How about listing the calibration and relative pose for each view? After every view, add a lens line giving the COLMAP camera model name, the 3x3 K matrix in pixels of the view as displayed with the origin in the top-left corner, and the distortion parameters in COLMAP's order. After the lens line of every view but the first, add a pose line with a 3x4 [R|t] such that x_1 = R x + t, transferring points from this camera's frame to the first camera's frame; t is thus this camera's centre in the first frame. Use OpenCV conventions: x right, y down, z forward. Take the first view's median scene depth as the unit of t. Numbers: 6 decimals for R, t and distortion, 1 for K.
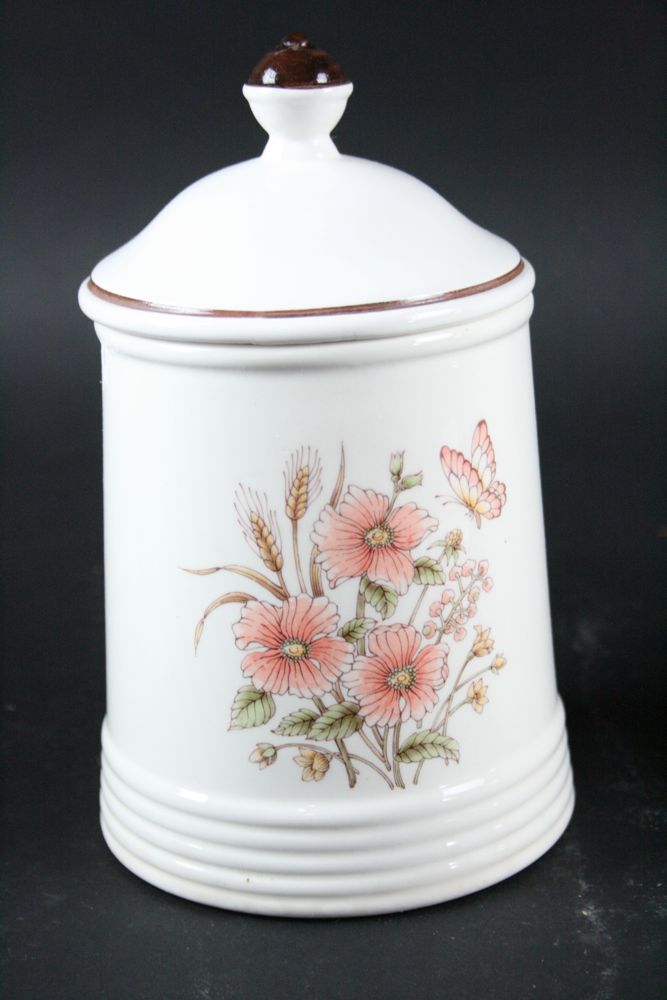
lens RADIAL K [[2247.8, 0, 333.5], [0, 2247.8, 500.0], [0, 0, 1]] dist [0.114730, -0.253018]
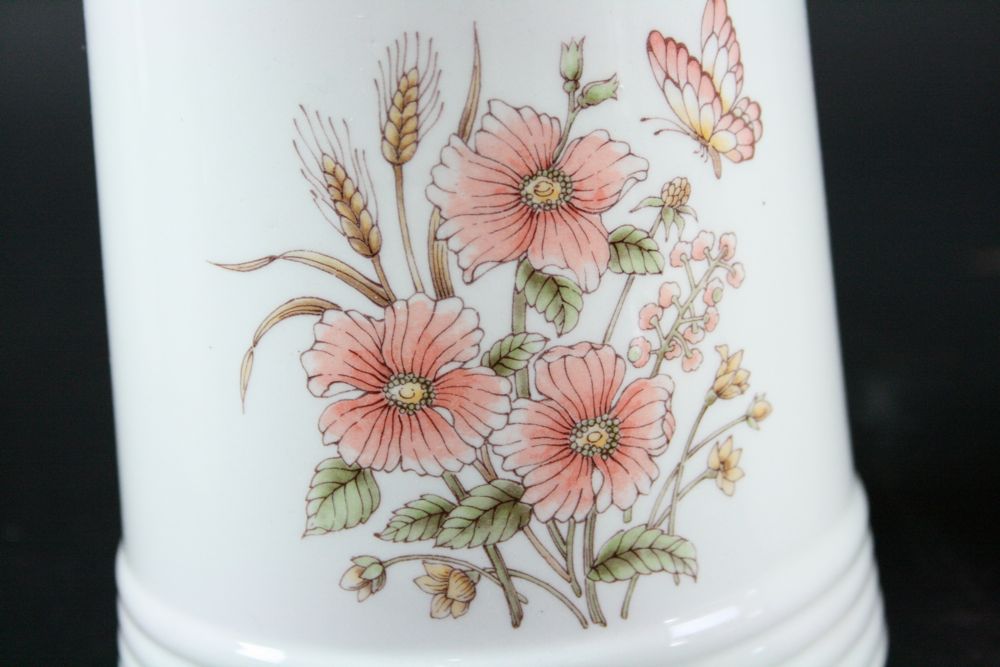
lens RADIAL K [[2317.3, 0, 519.7], [0, 2317.3, 347.2], [0, 0, 1]] dist [0.022832, 0.627520]
pose [[0.999278, -0.033785, -0.017351, 0.022226], [0.033573, 0.999359, -0.012388, 0.062921], [0.017758, 0.011797, 0.999773, 0.398952]]
